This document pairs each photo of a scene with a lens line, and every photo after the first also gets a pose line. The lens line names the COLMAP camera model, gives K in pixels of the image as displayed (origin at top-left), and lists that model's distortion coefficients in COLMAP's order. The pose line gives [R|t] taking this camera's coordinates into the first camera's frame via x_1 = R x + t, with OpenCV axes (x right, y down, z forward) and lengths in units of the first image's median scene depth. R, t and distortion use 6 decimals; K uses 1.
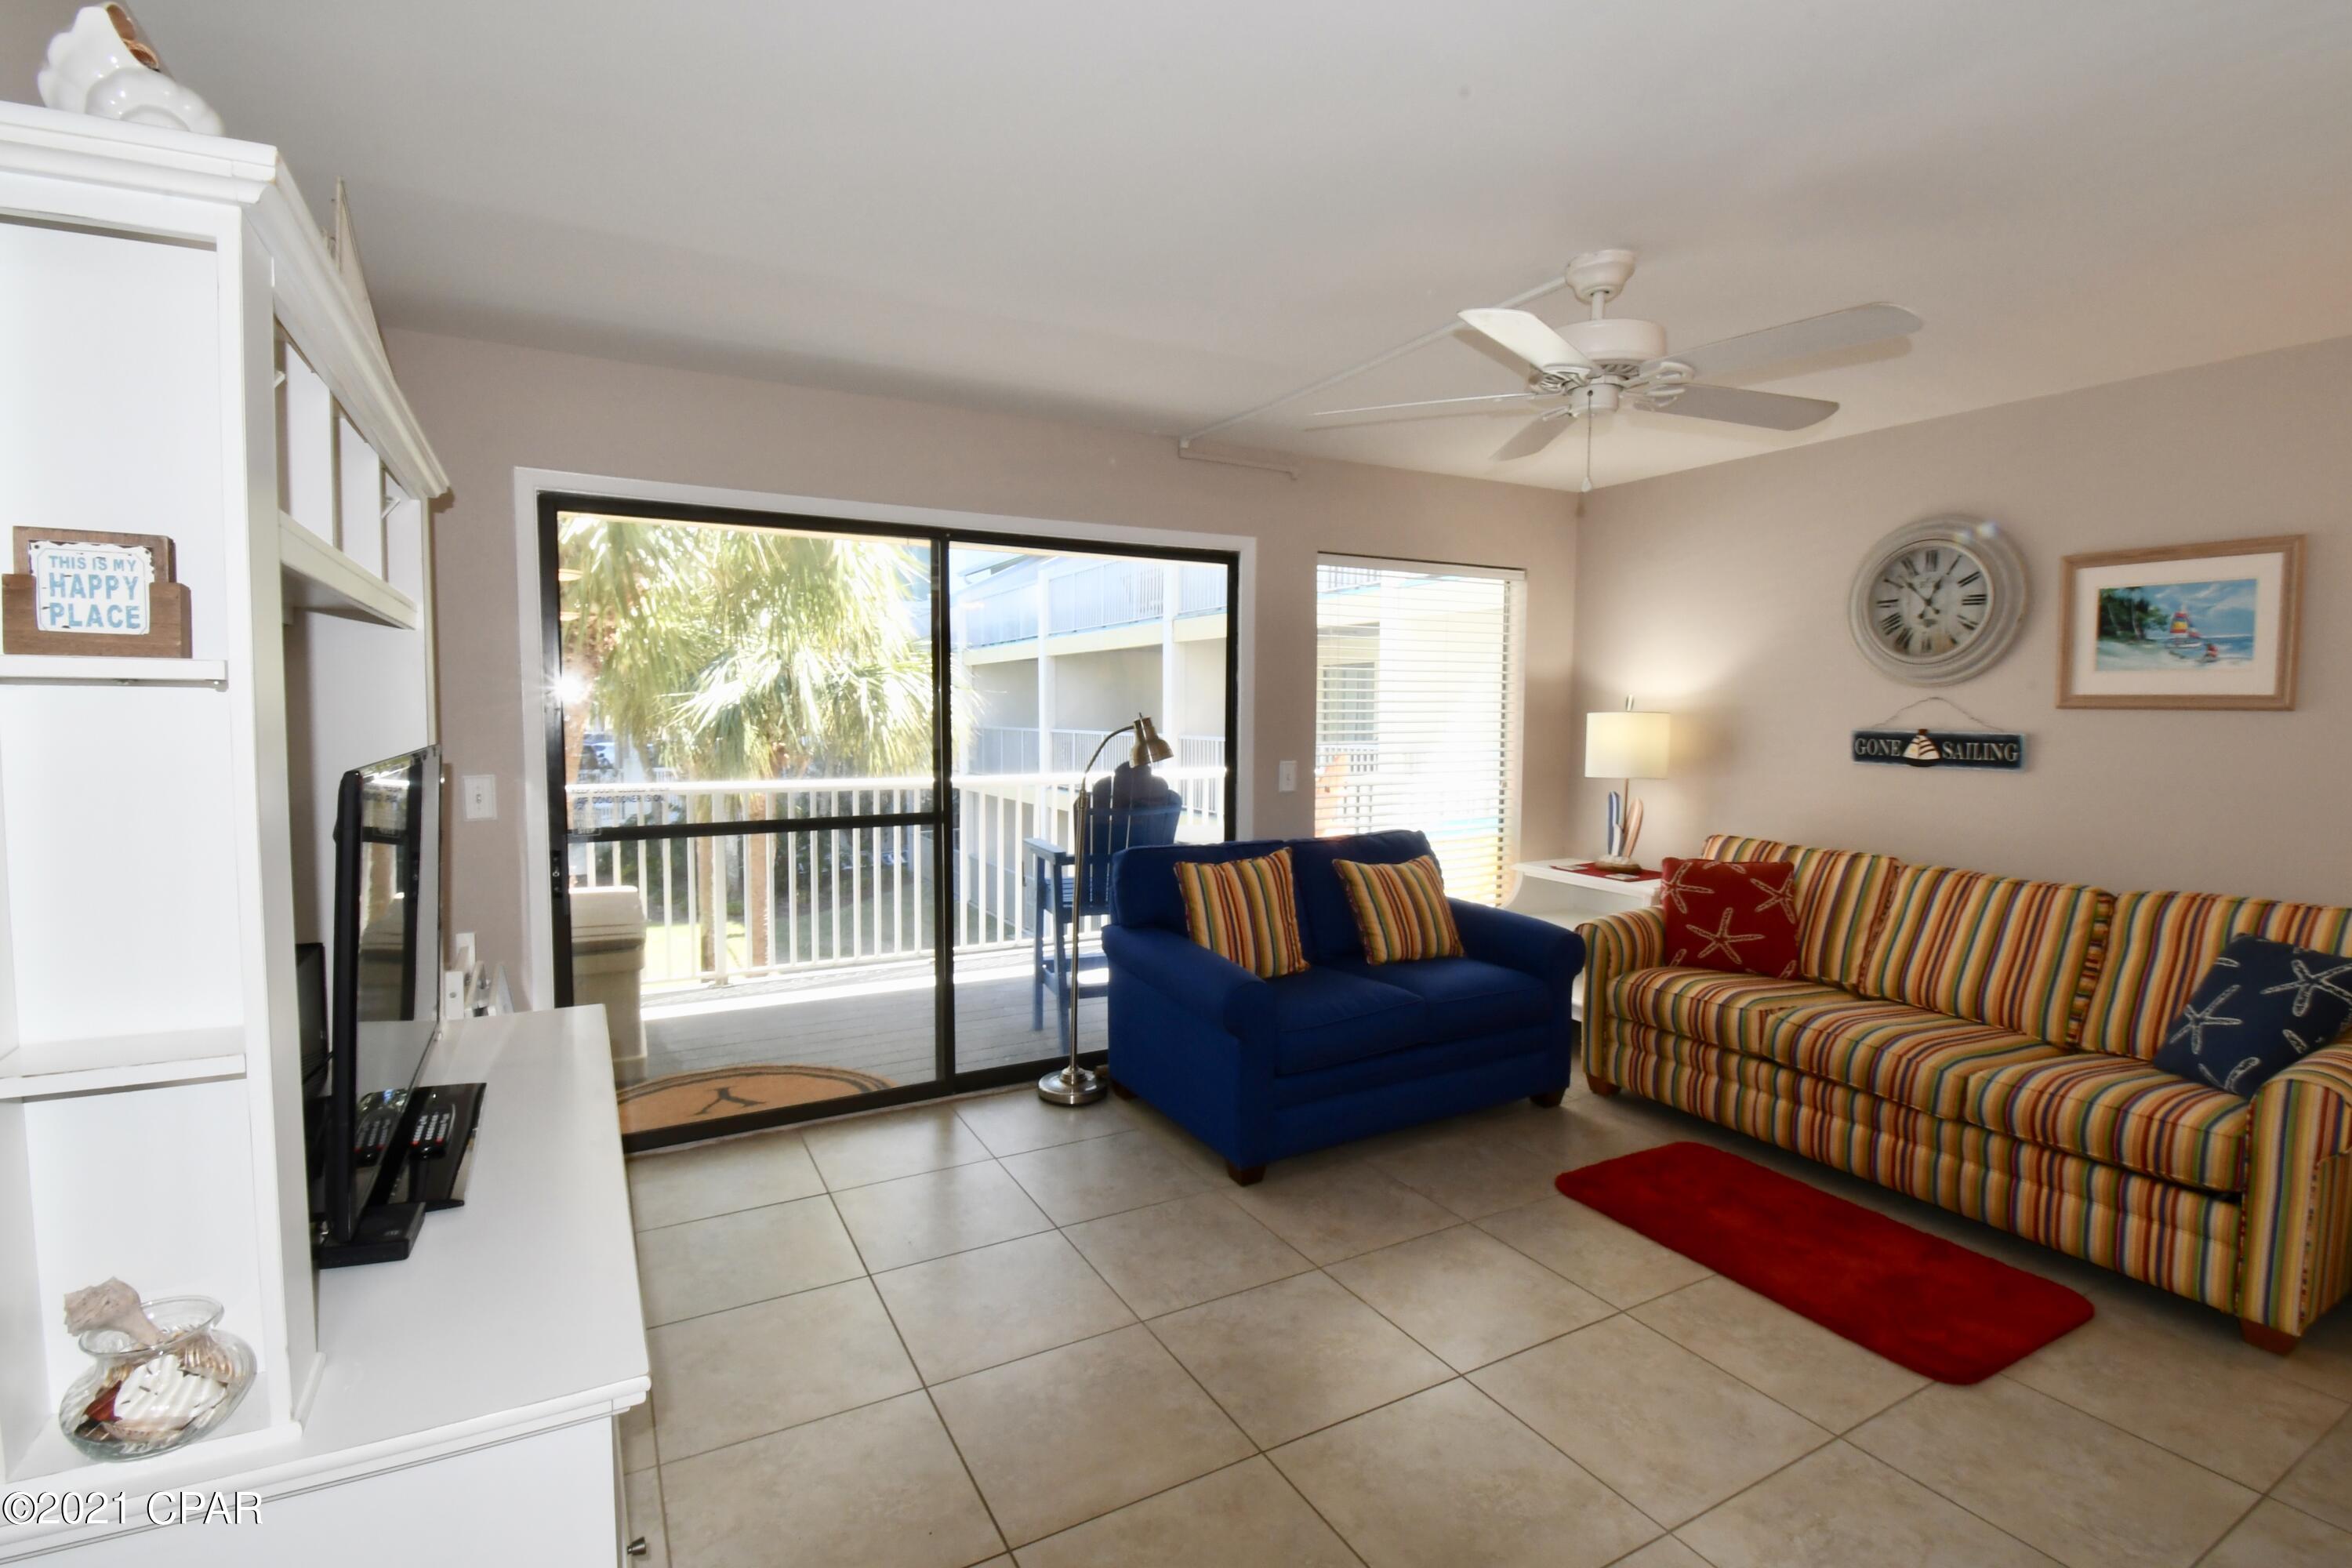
lens RADIAL K [[1082.4, 0, 1169.7], [0, 1082.4, 771.5], [0, 0, 1]] dist [0.001132, -0.016283]
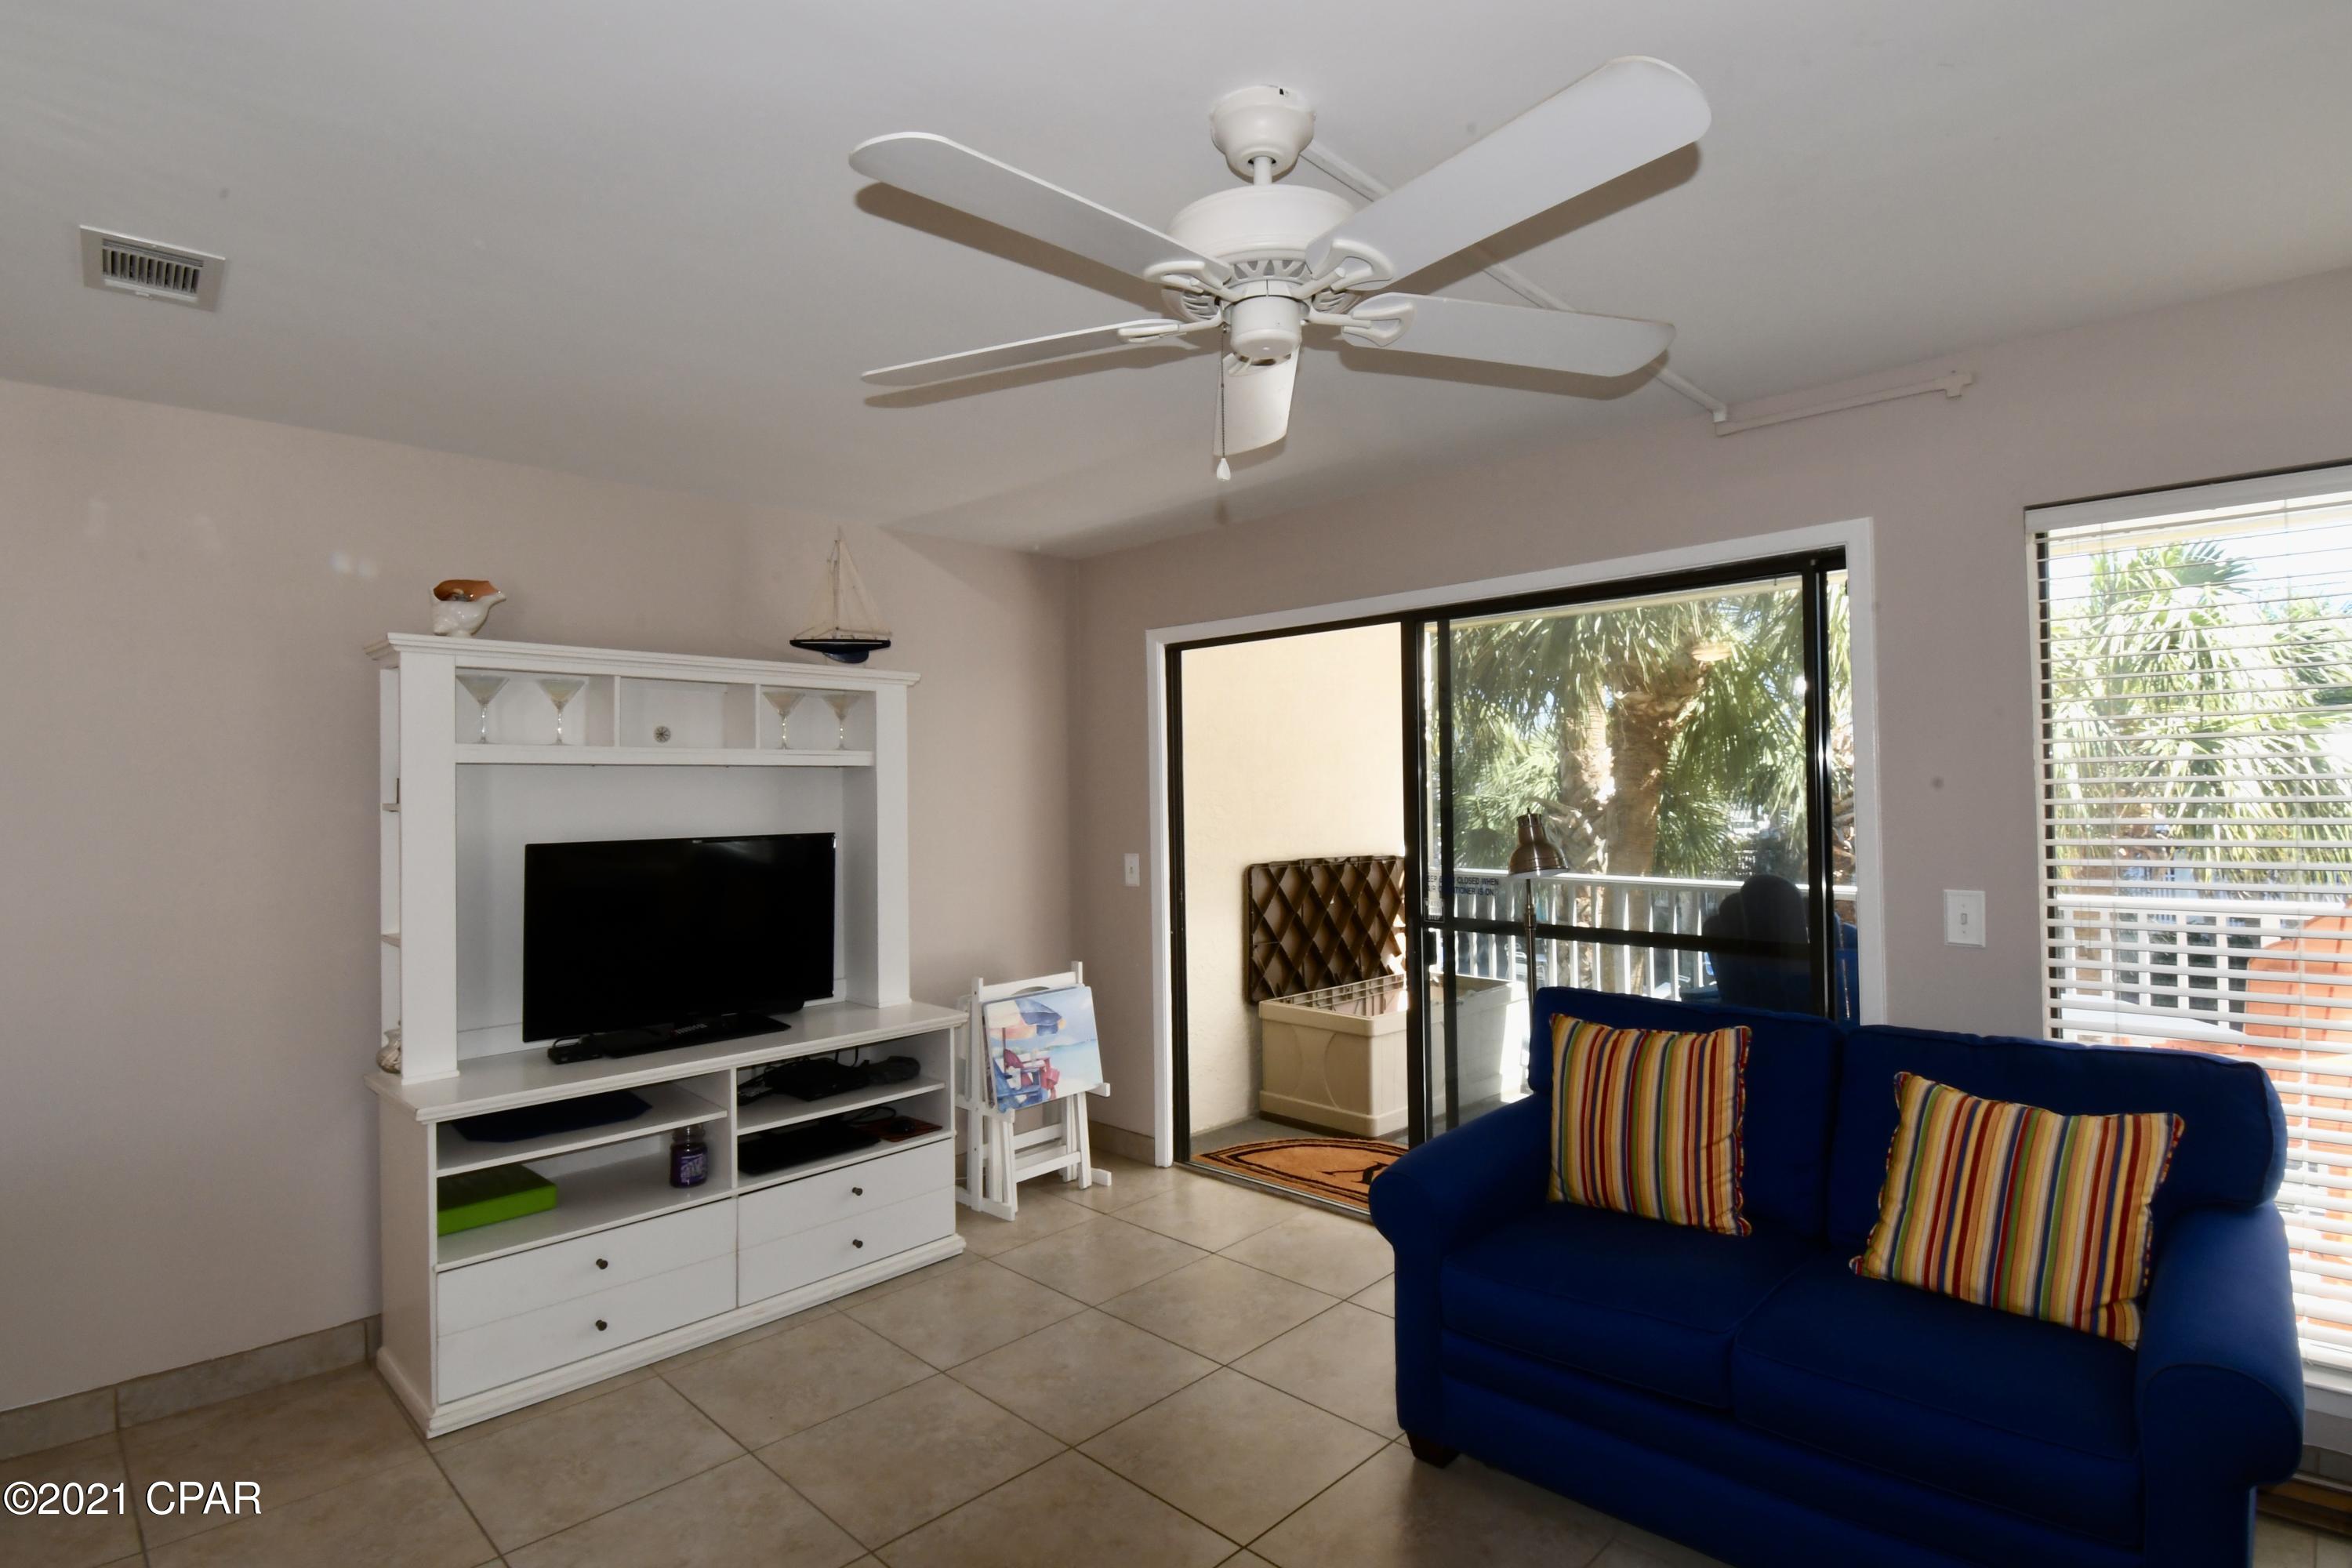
lens RADIAL K [[1209.9, 0, 1176.0], [0, 1209.9, 784.0], [0, 0, 1]] dist [0.000105, -0.000007]
pose [[0.301019, -0.020114, -0.953406, 0.696707], [-0.053429, 0.997851, -0.037920, -0.026401], [0.952120, 0.062354, 0.299297, 0.500372]]
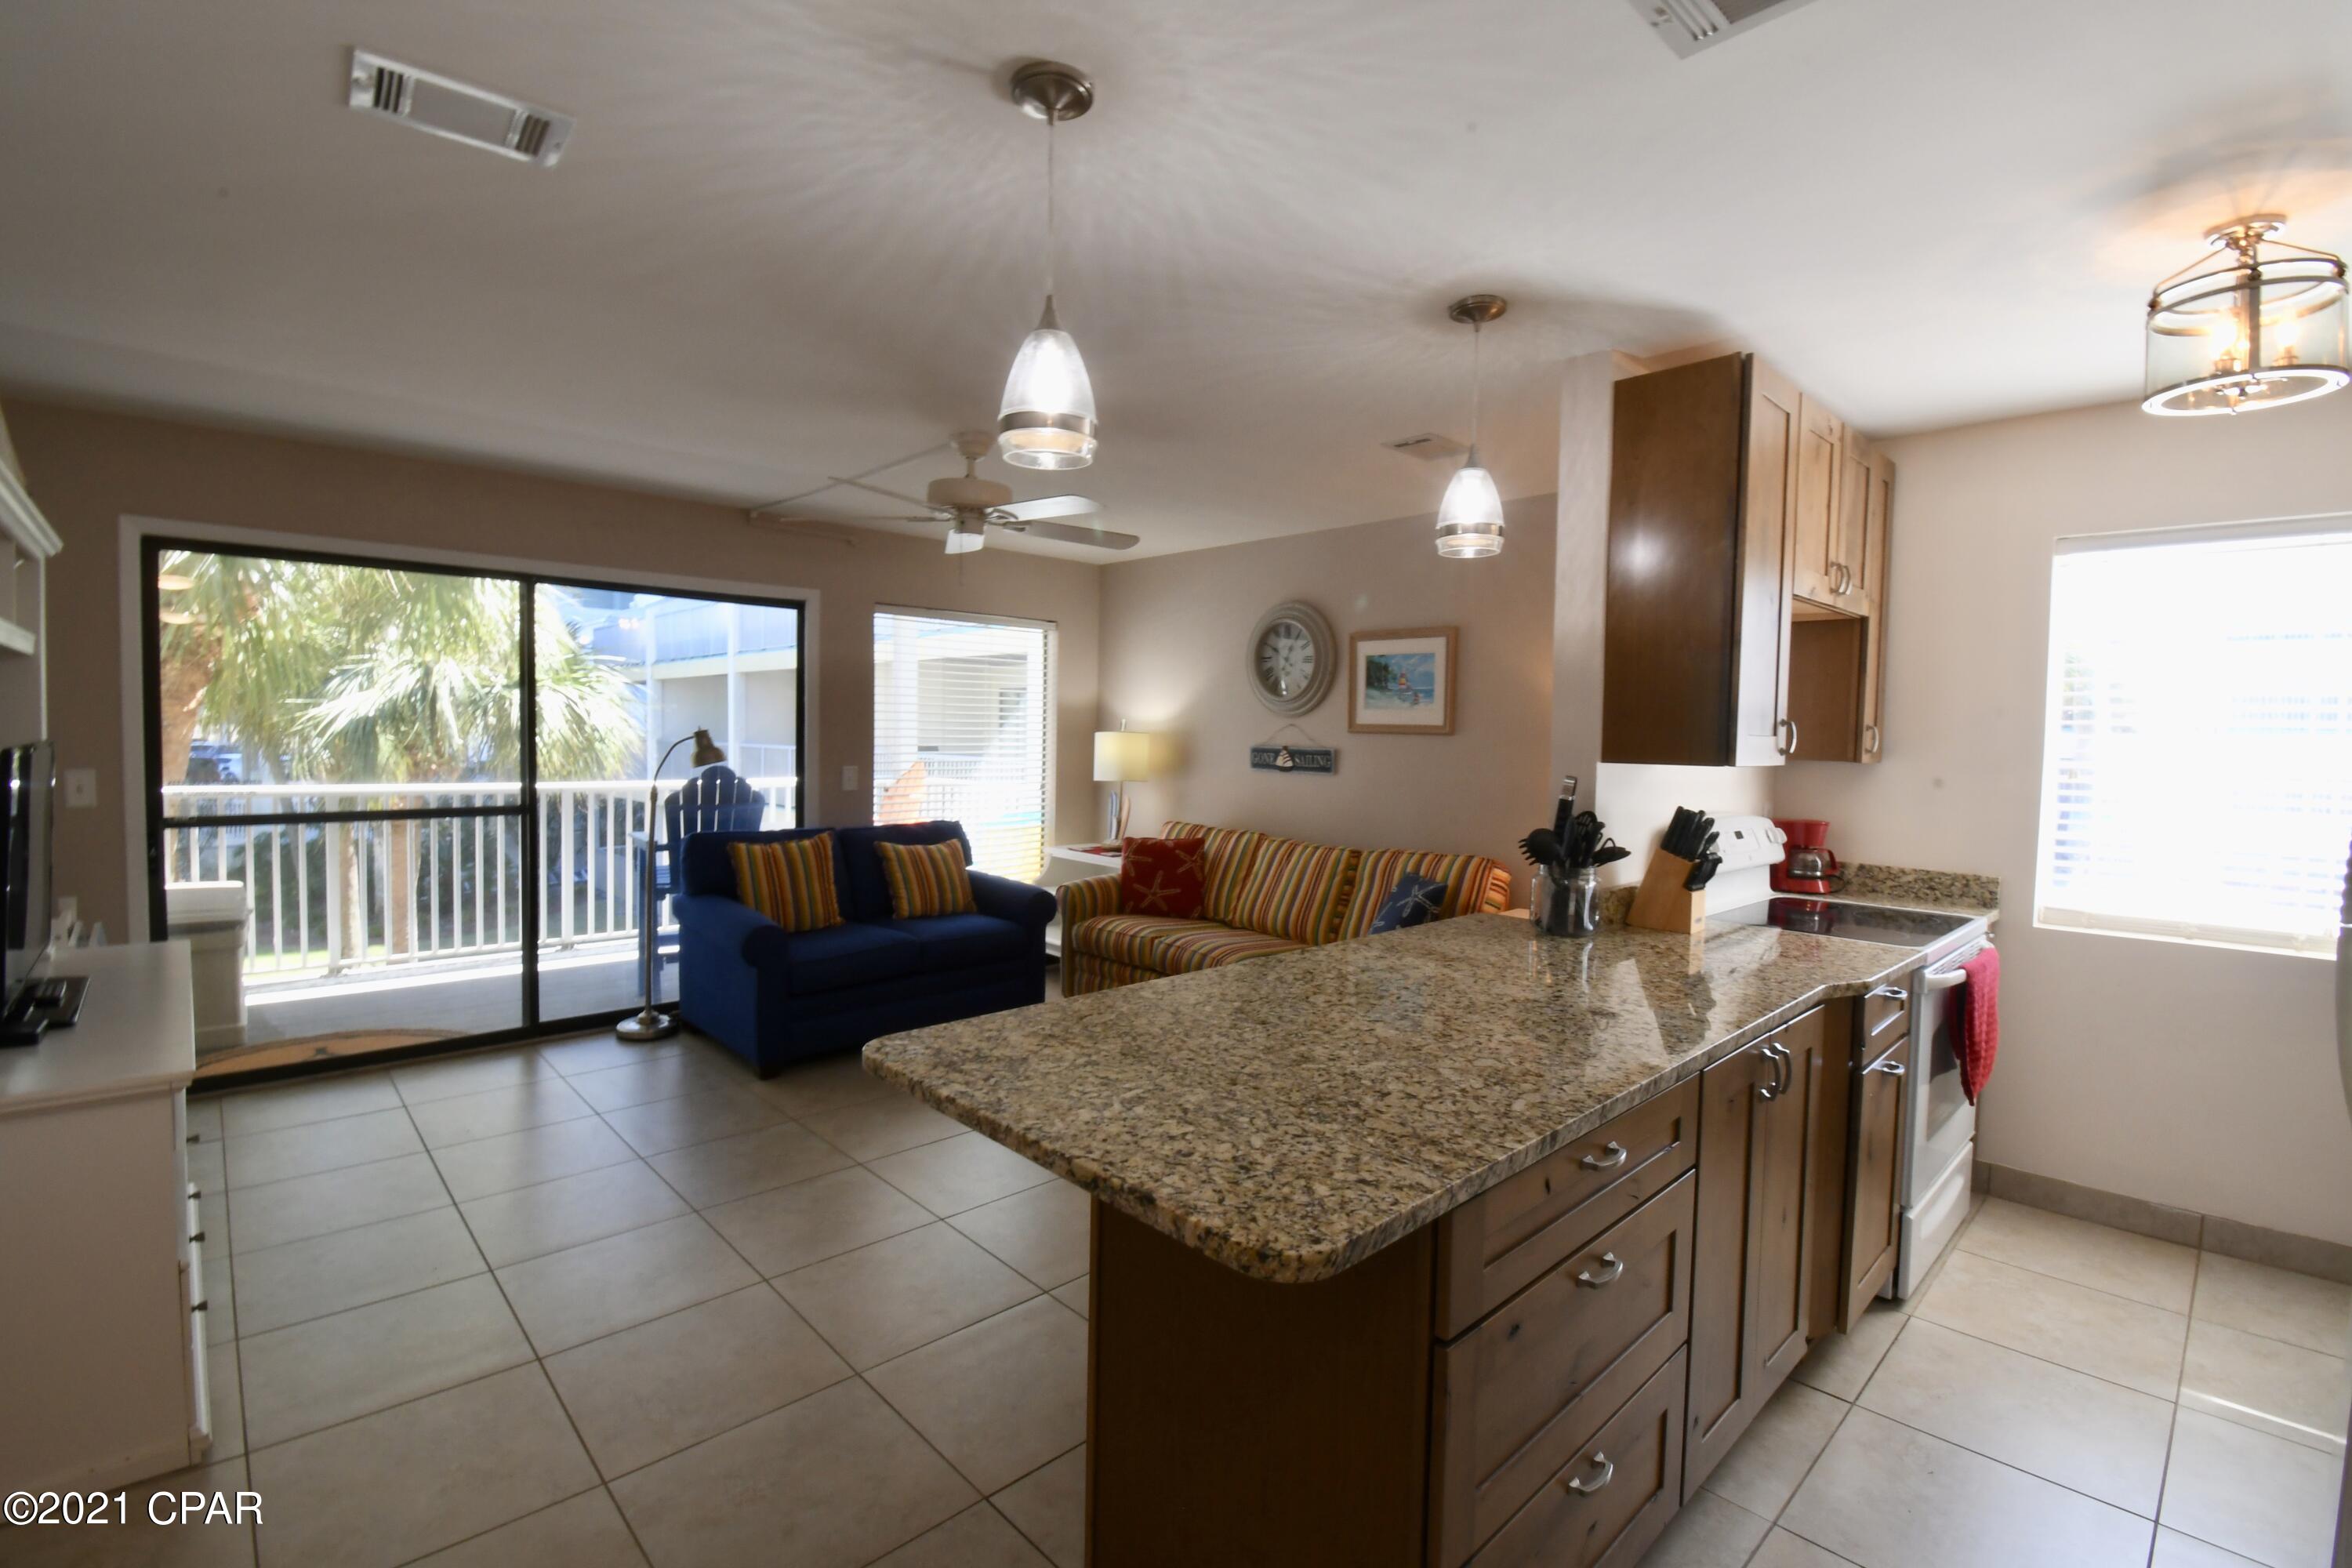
lens RADIAL K [[1032.6, 0, 1179.4], [0, 1032.6, 773.6], [0, 0, 1]] dist [0.018791, -0.026246]
pose [[0.965191, 0.003987, 0.261516, 0.197229], [-0.000214, 0.999895, -0.014457, 0.019280], [-0.261547, 0.013898, 0.965091, -0.326291]]
